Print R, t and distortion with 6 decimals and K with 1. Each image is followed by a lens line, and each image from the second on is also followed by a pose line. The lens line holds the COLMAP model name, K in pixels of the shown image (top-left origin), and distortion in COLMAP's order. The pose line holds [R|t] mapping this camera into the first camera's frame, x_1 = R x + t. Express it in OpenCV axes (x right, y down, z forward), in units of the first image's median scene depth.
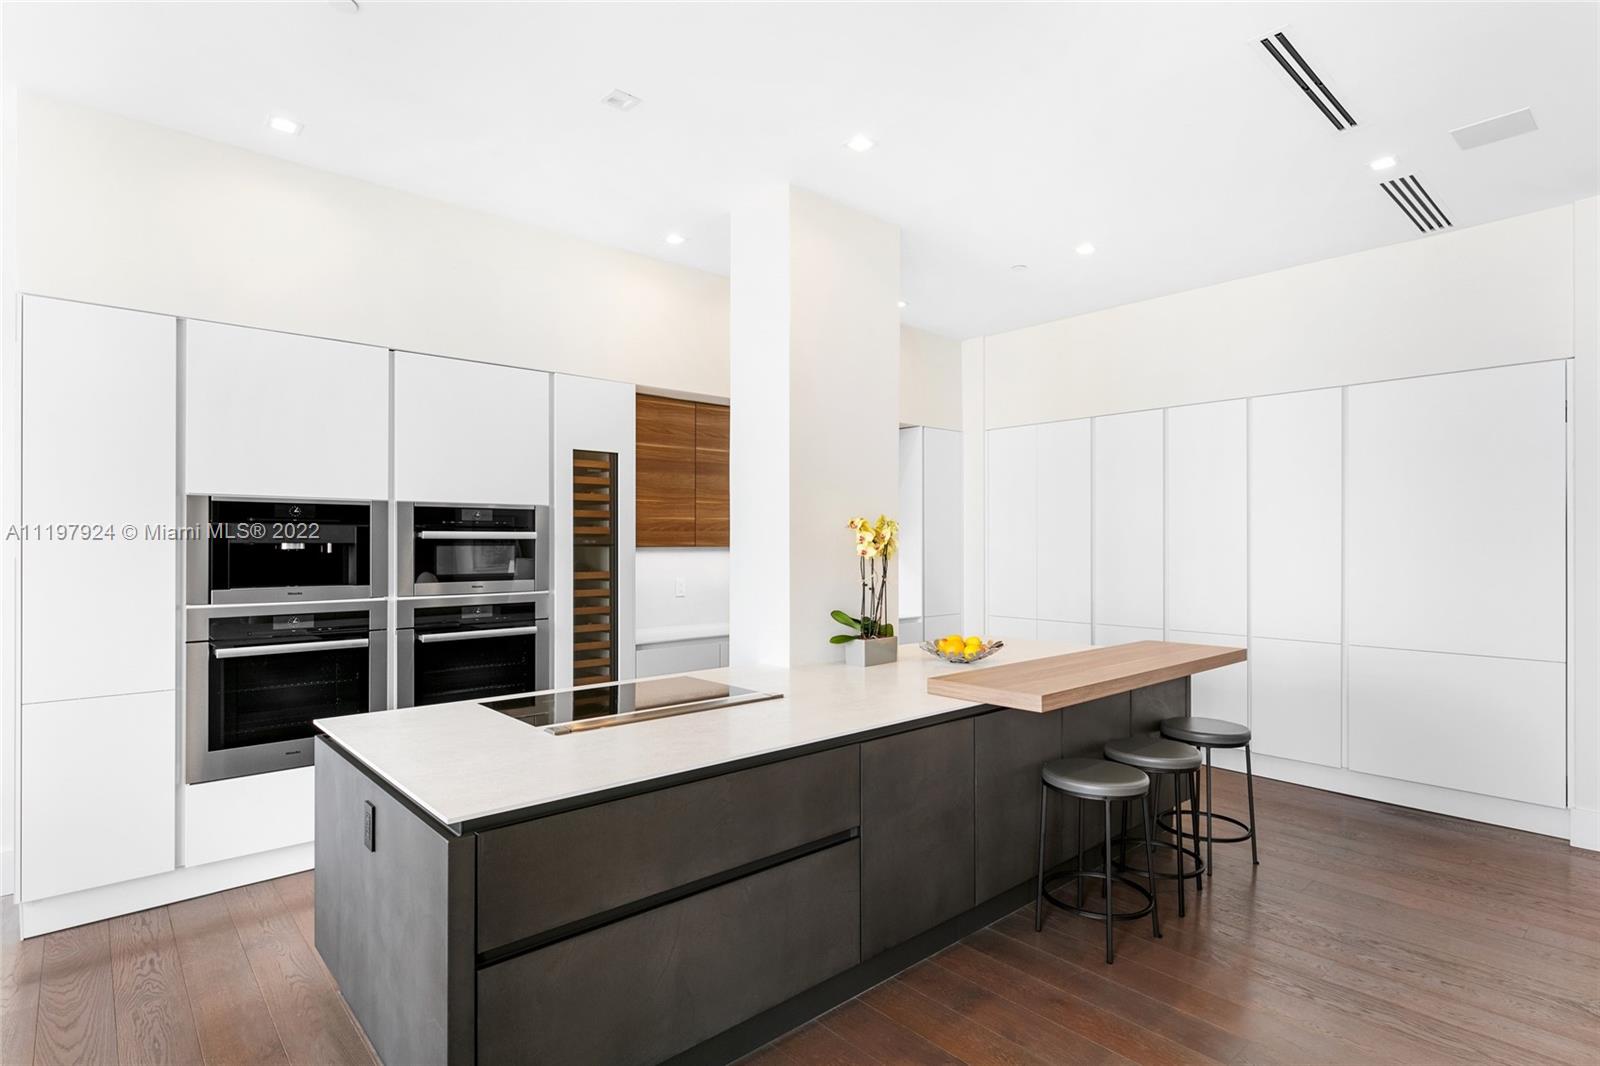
lens RADIAL K [[803.3, 0, 809.9], [0, 803.3, 542.5], [0, 0, 1]] dist [0.001195, 0.000236]
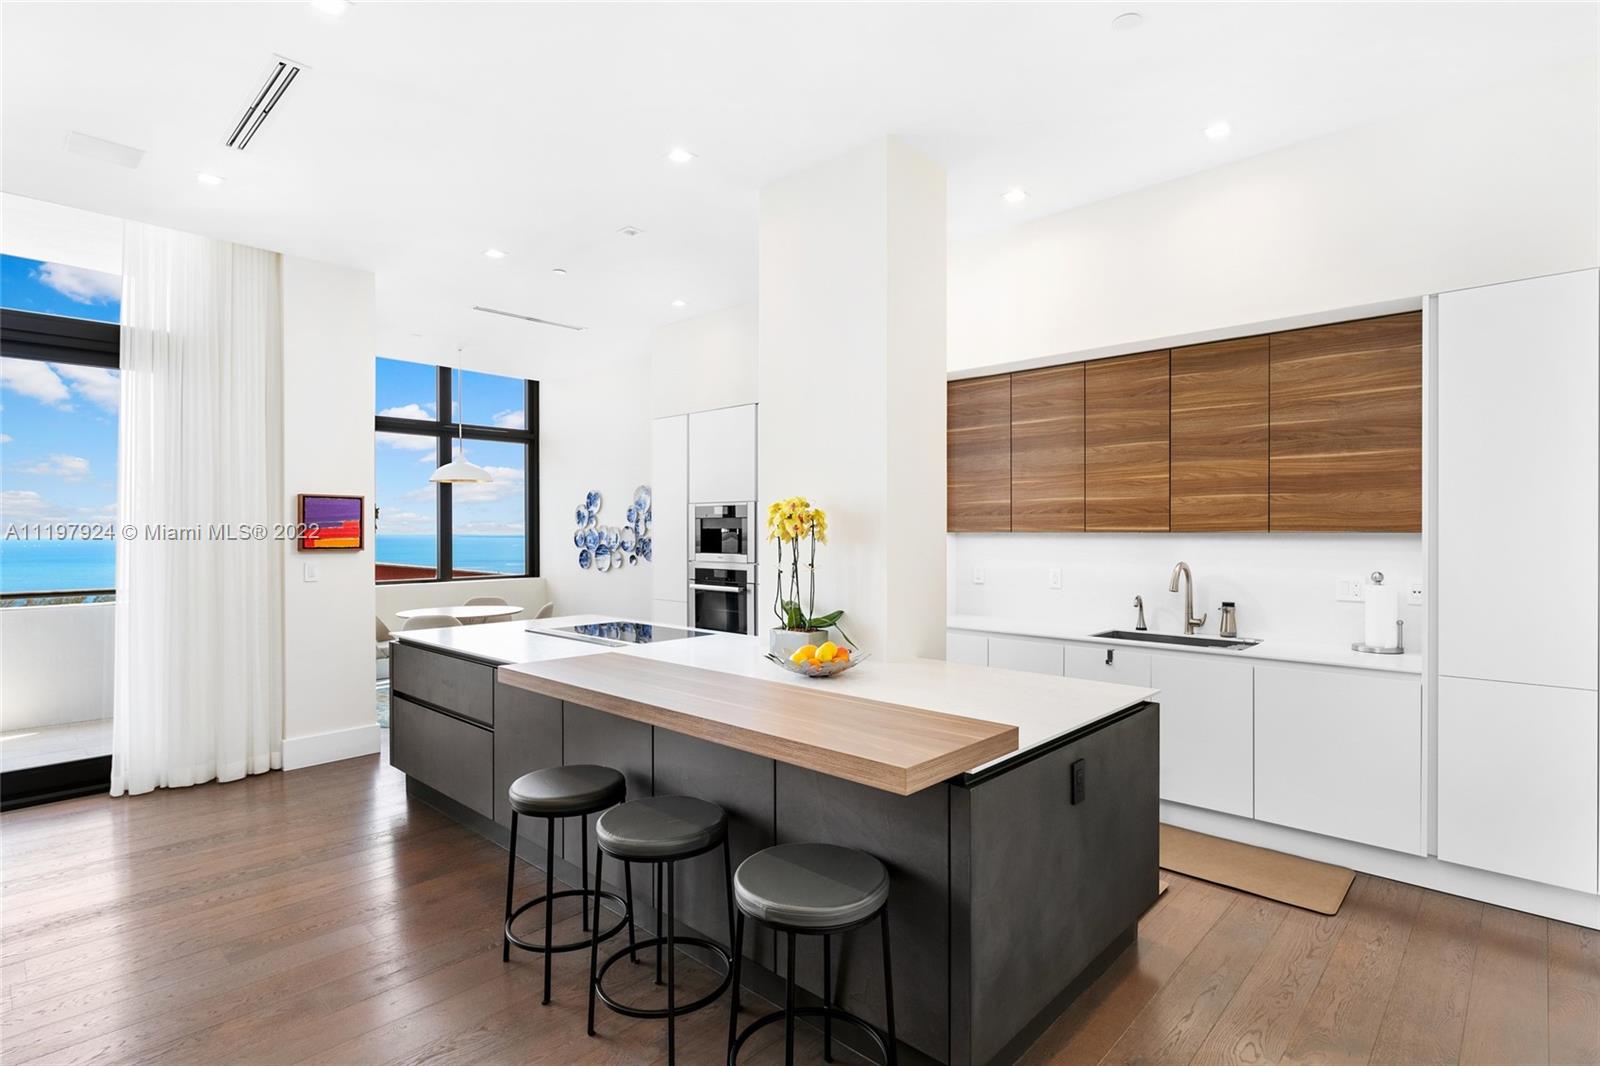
lens RADIAL K [[803.3, 0, 800.2], [0, 803.3, 525.4], [0, 0, 1]] dist [0.001195, 0.000236]
pose [[0.077254, -0.004662, -0.997001, 0.760877], [-0.000753, 0.999989, -0.004734, 0.001695], [0.997011, 0.001117, 0.077249, 0.714188]]
